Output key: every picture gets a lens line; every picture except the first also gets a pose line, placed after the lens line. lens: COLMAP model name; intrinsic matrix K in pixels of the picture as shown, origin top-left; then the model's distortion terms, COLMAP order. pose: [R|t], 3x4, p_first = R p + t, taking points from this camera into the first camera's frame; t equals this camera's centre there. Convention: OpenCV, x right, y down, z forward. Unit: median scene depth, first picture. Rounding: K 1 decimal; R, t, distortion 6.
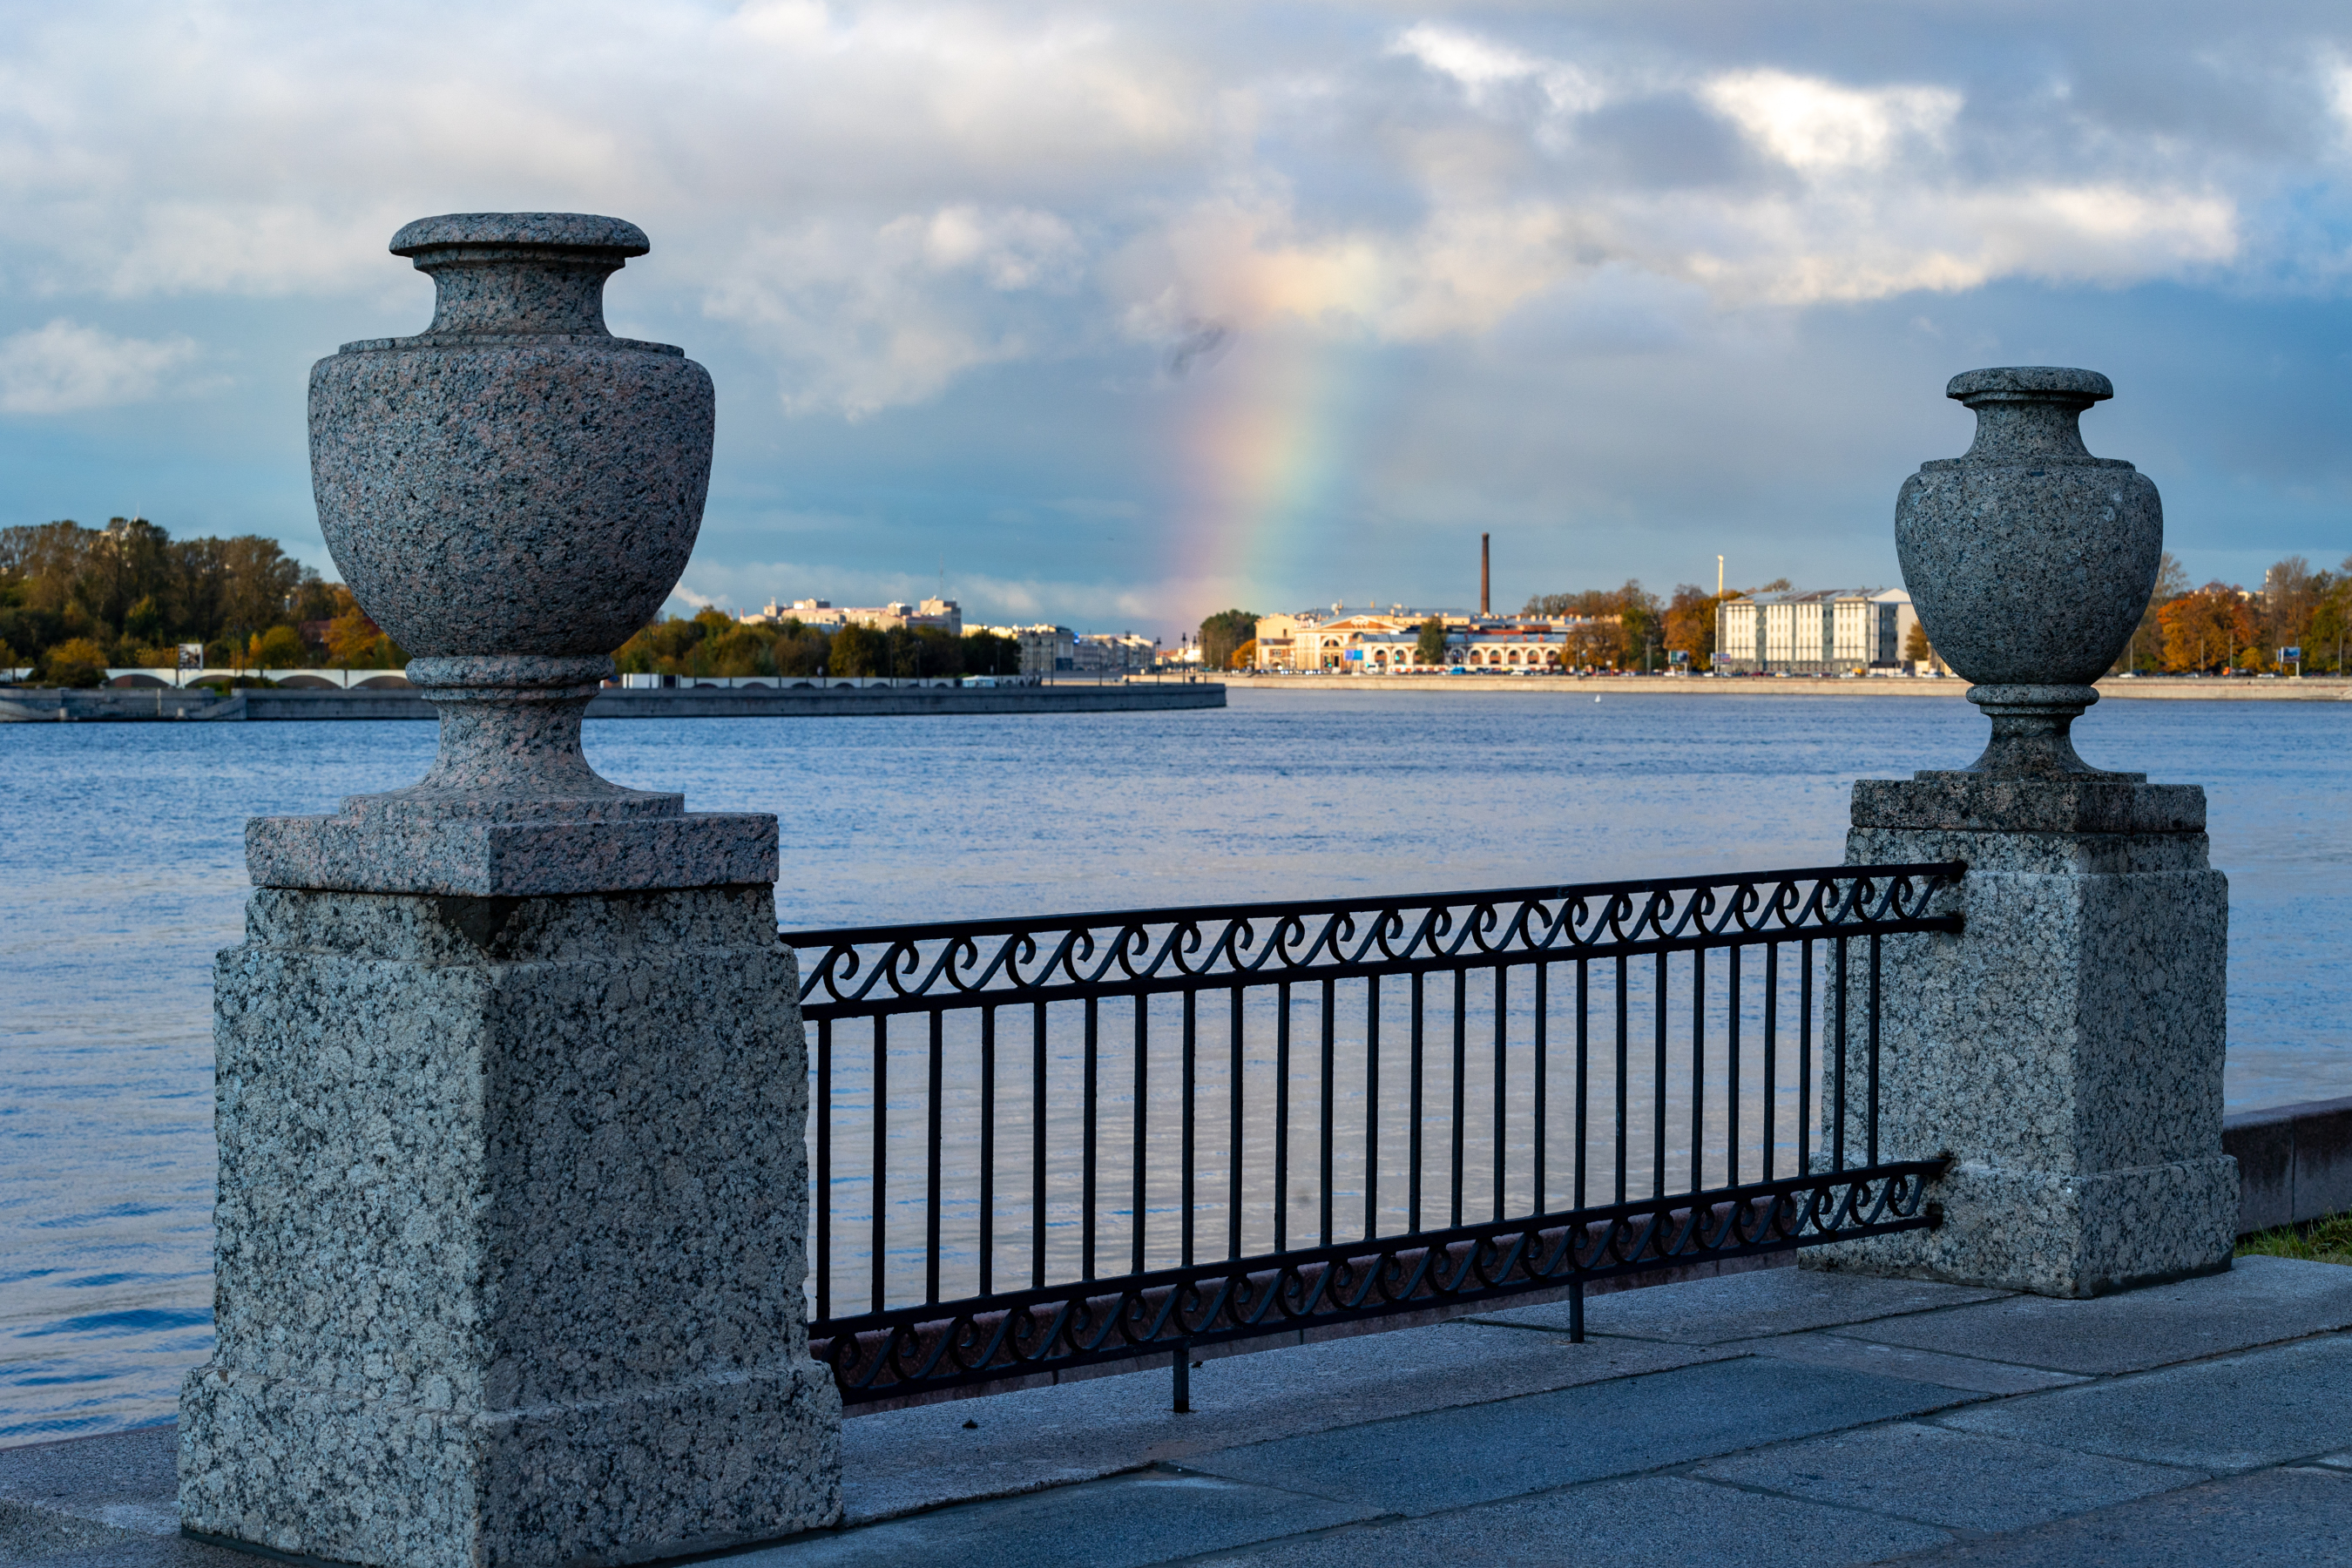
lens RADIAL K [[4719.2, 0, 1182.8], [0, 4719.2, 777.6], [0, 0, 1]] dist [0.045086, 0.000000]
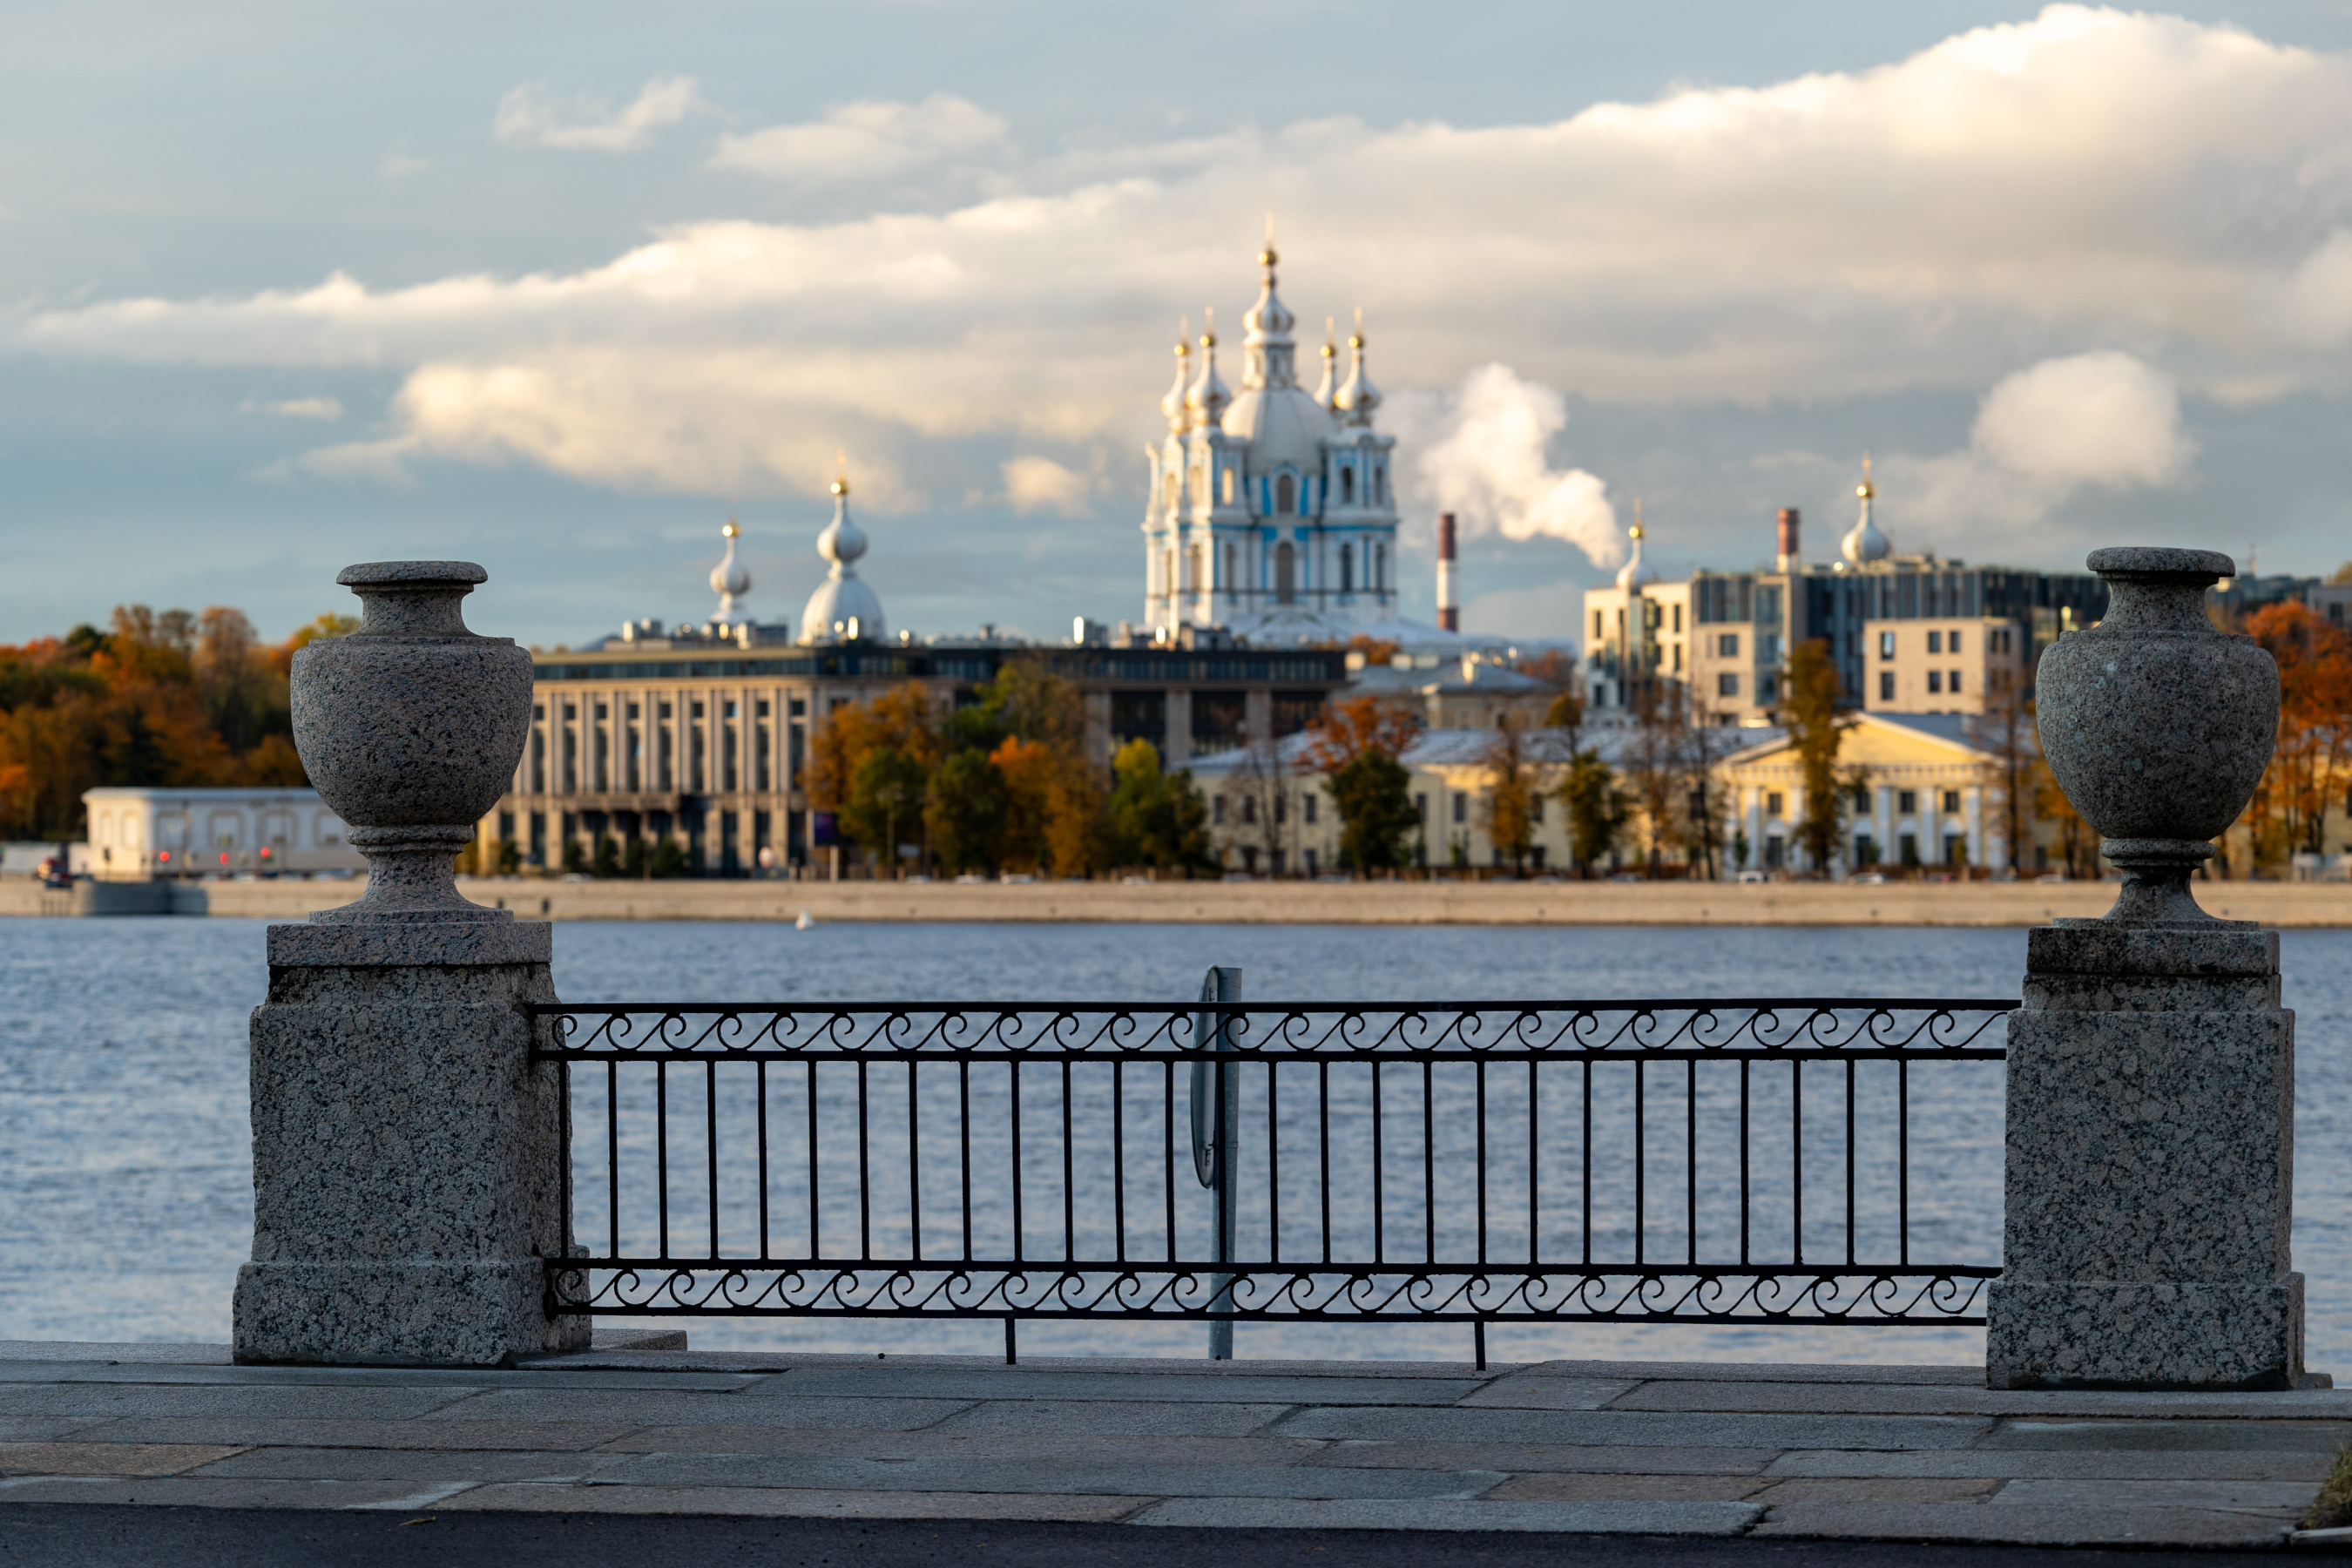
lens RADIAL K [[7328.6, 0, 1171.6], [0, 7328.6, 784.2], [0, 0, 1]] dist [-0.181046, 0.000000]
pose [[0.484208, -0.010545, -0.874889, 2.281957], [-0.015446, 0.999669, -0.020597, 0.008504], [0.874817, 0.023487, 0.483885, -0.009066]]
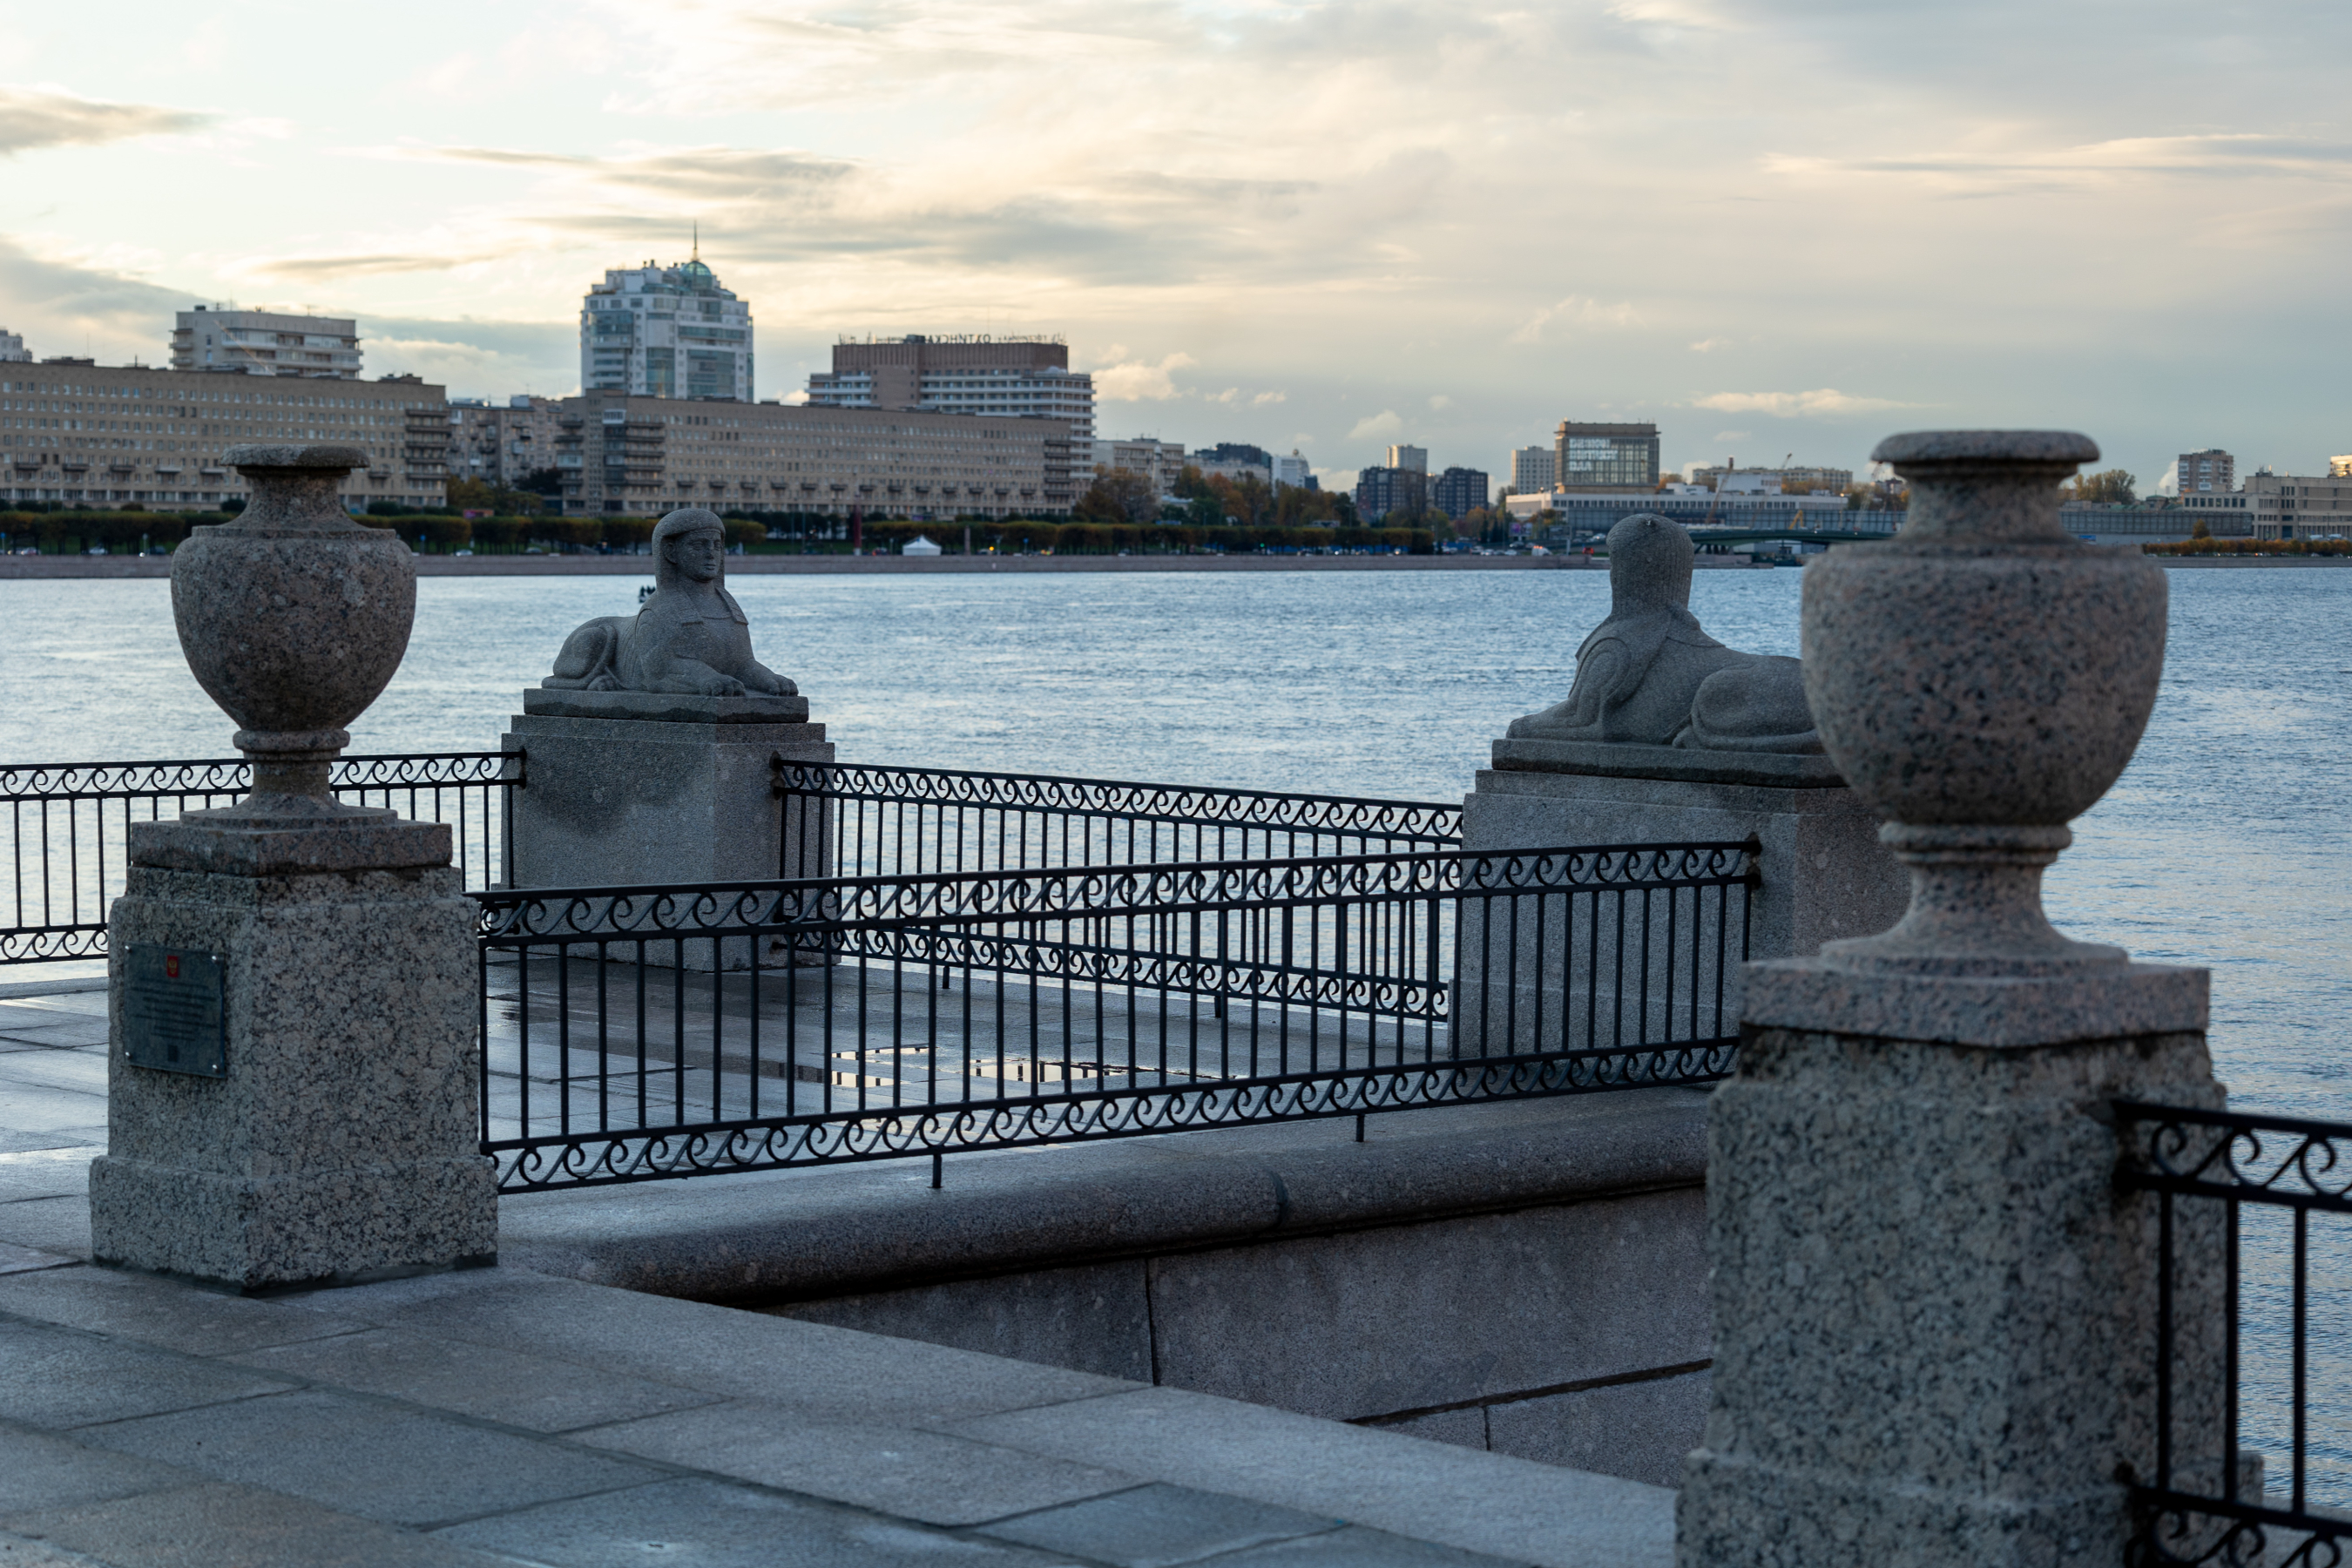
lens RADIAL K [[4719.2, 0, 1190.3], [0, 4719.2, 780.4], [0, 0, 1]] dist [0.045086, 0.000000]
pose [[-0.089094, 0.044209, -0.995042, 1.011302], [-0.031731, 0.998381, 0.047198, -0.084462], [0.995518, 0.035778, -0.087547, 0.932073]]
